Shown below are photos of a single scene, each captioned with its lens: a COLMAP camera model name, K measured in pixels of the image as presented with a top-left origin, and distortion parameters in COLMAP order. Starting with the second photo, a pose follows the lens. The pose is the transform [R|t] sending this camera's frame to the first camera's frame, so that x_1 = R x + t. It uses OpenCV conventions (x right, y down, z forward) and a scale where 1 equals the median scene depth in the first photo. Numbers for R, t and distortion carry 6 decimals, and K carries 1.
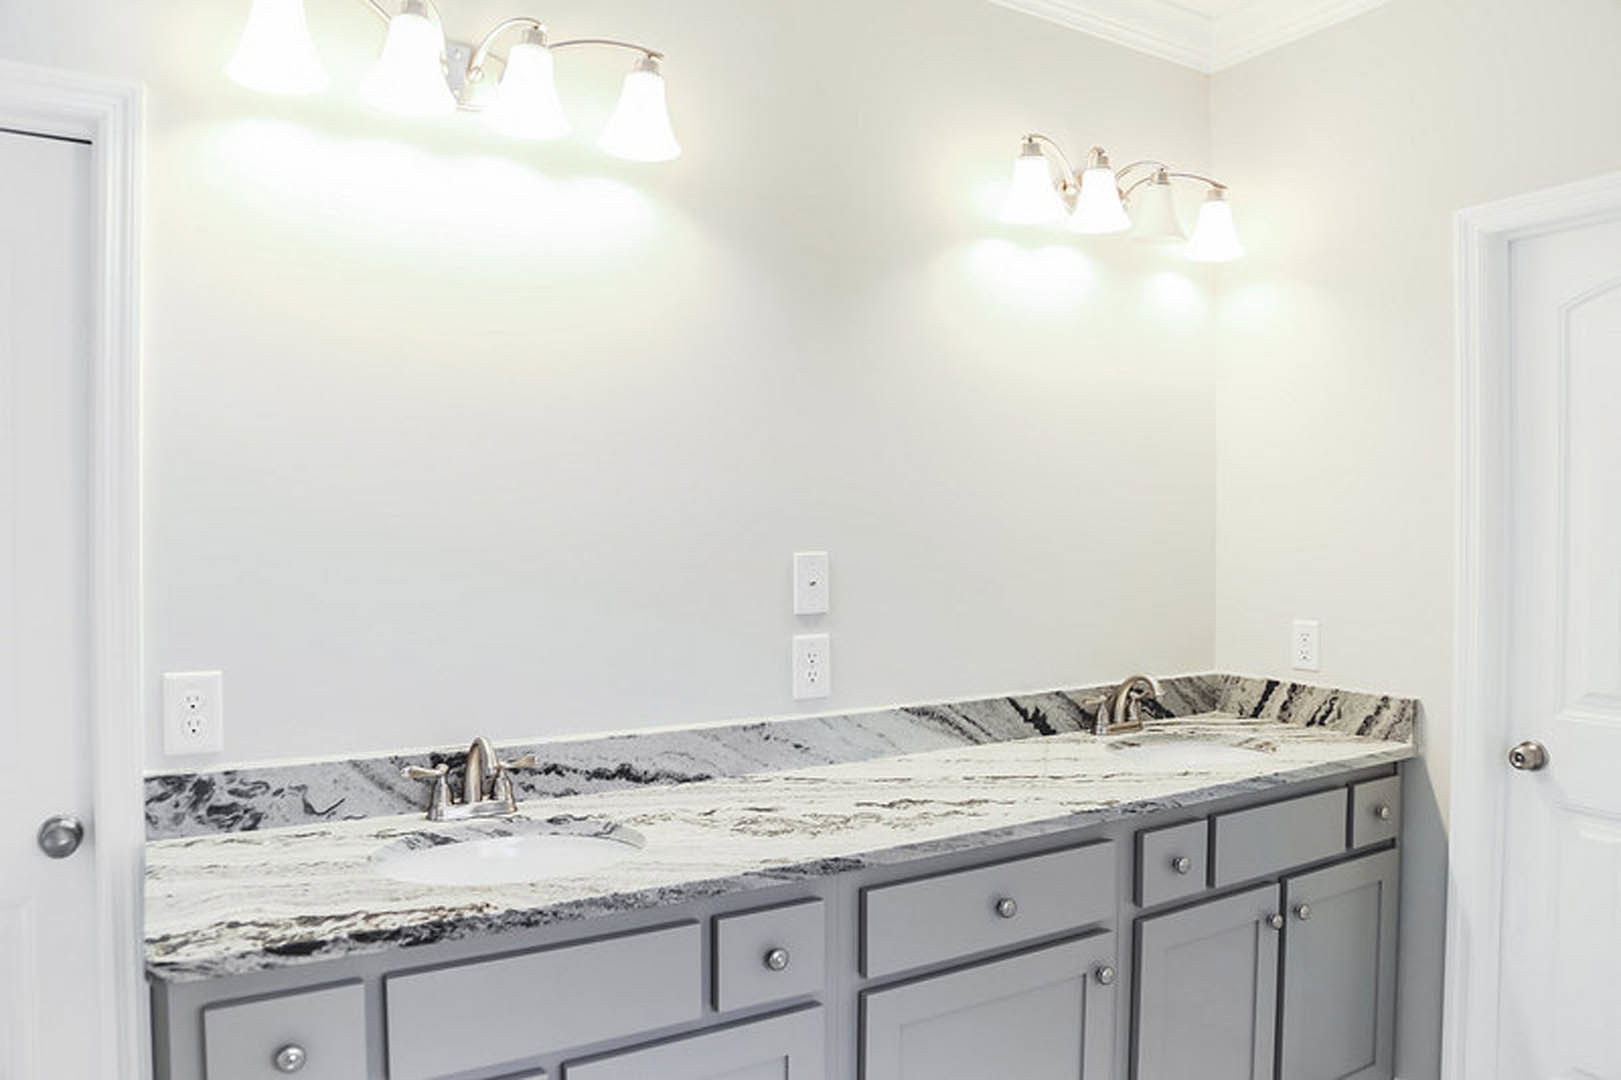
lens RADIAL K [[1174.1, 0, 847.1], [0, 1174.1, 536.6], [0, 0, 1]] dist [0.001256, -0.002883]
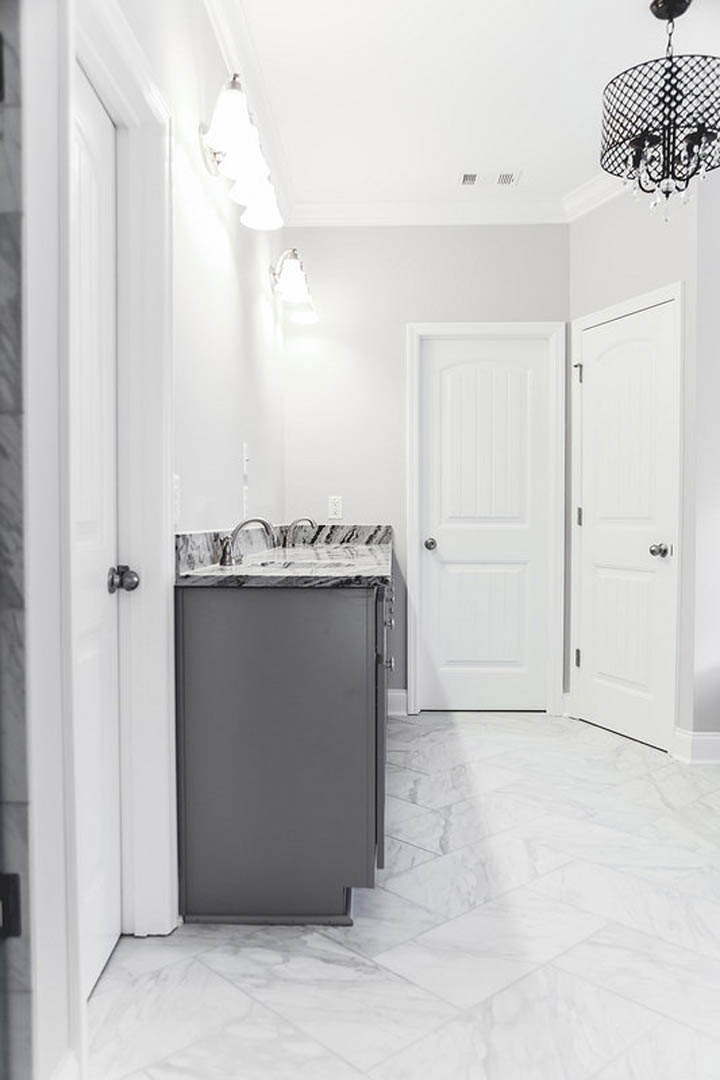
lens RADIAL K [[910.9, 0, 360.0], [0, 910.9, 540.0], [0, 0, 1]] dist [-0.049434, -0.011285]
pose [[0.575581, -0.018718, 0.817530, -0.992268], [0.007090, 0.999815, 0.017900, 0.126940], [-0.817714, -0.004507, 0.575608, -0.004778]]
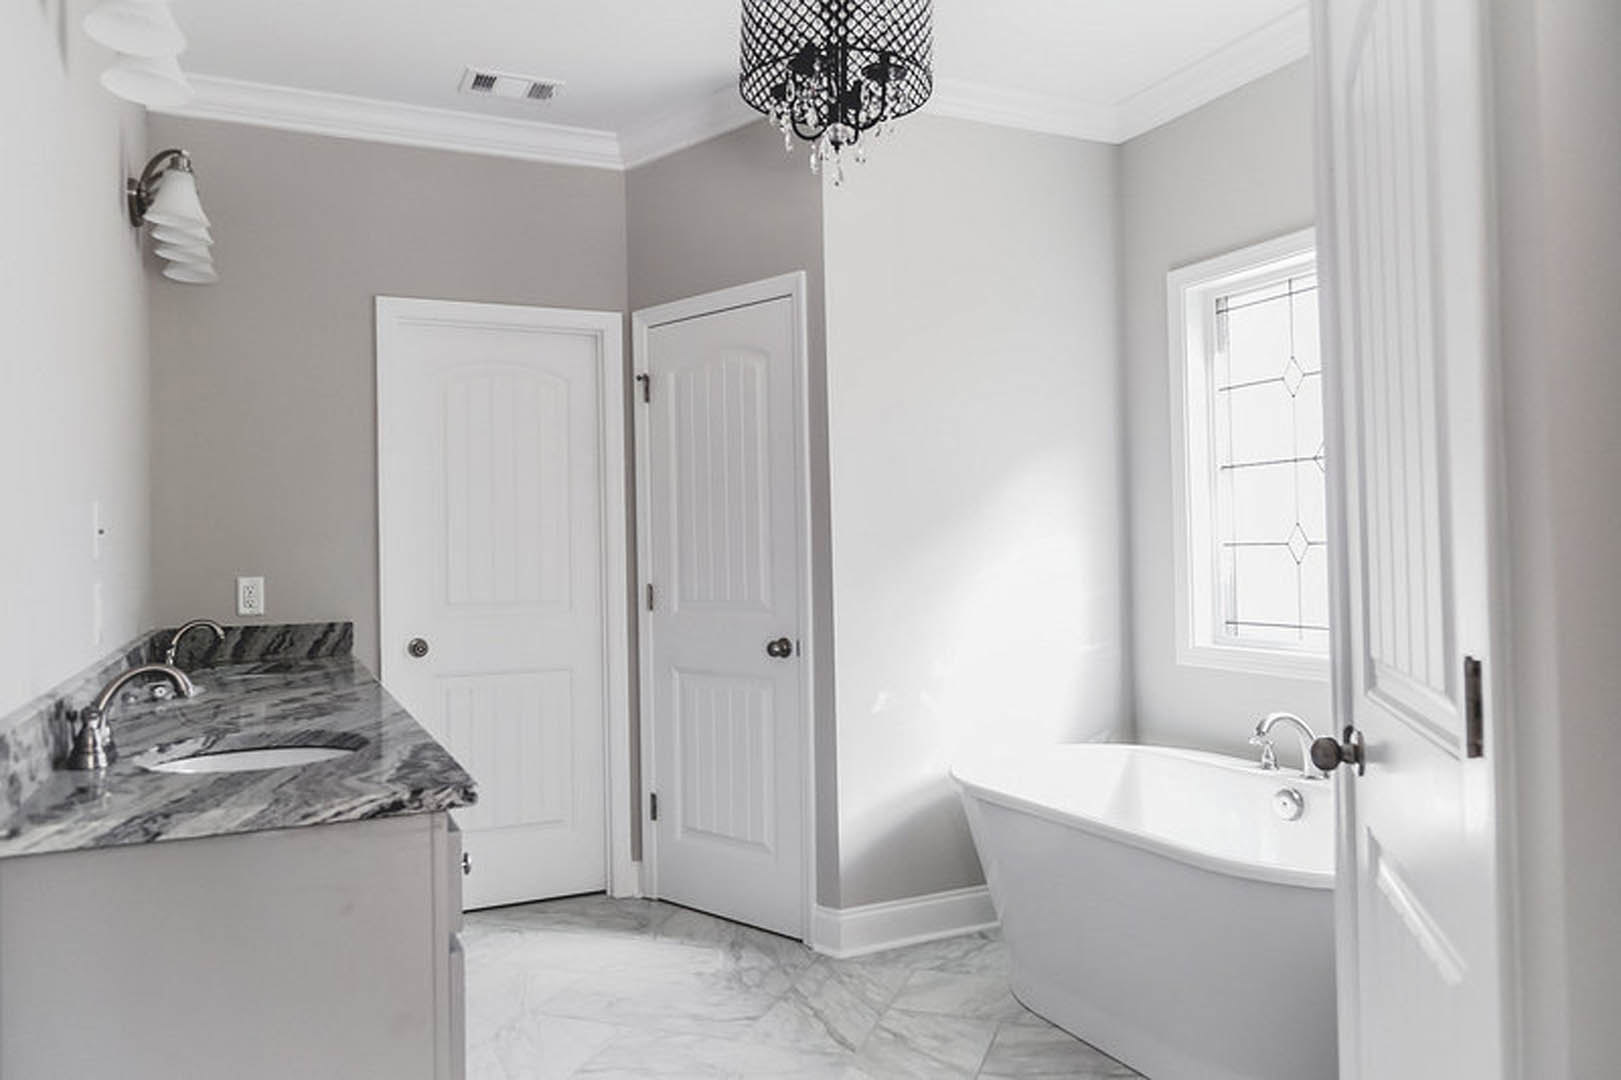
lens RADIAL K [[1163.6, 0, 813.6], [0, 1163.6, 511.4], [0, 0, 1]] dist [0.000628, -0.000522]
pose [[0.123571, 0.026798, 0.991974, -0.822242], [0.027993, 0.999143, -0.030479, 0.058325], [-0.991941, 0.031534, 0.122715, 0.241039]]
